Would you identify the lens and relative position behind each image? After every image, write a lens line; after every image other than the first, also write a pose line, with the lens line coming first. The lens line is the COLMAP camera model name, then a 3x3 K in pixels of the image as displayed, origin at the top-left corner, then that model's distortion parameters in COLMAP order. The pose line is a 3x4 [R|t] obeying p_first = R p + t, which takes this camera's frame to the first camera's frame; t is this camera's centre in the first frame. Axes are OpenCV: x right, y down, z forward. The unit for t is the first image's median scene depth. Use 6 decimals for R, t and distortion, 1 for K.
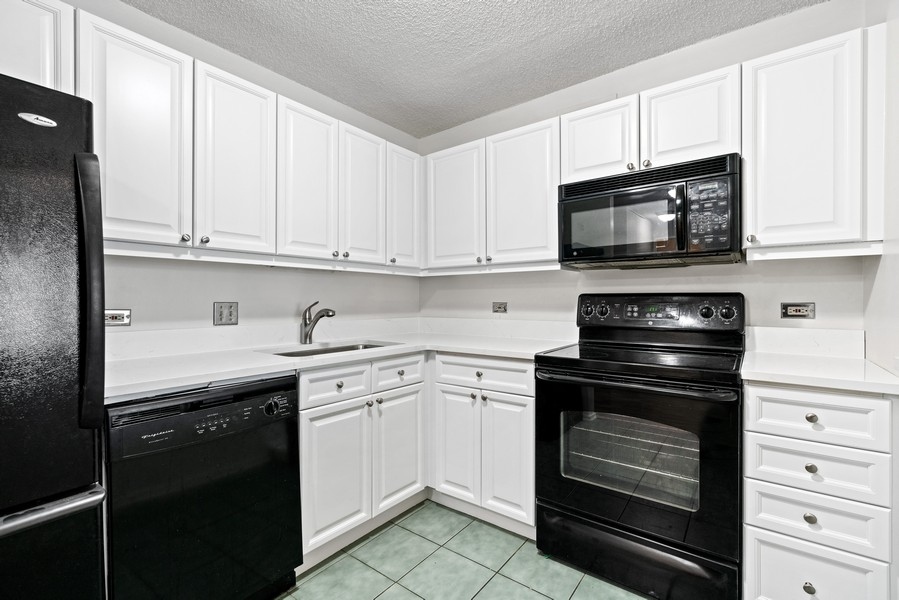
lens RADIAL K [[403.6, 0, 447.3], [0, 403.6, 299.6], [0, 0, 1]] dist [-0.004191, 0.002348]
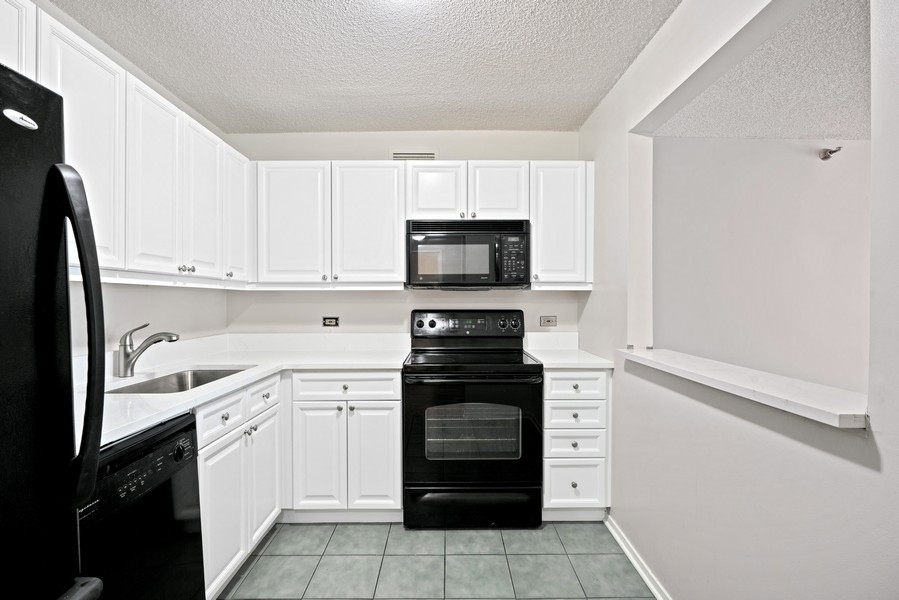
lens RADIAL K [[424.0, 0, 449.9], [0, 424.0, 301.9], [0, 0, 1]] dist [-0.002882, -0.000122]
pose [[0.787429, -0.001733, 0.616403, -0.435914], [-0.000650, 0.999993, 0.003643, -0.051332], [-0.616405, -0.003269, 0.787422, -0.068719]]
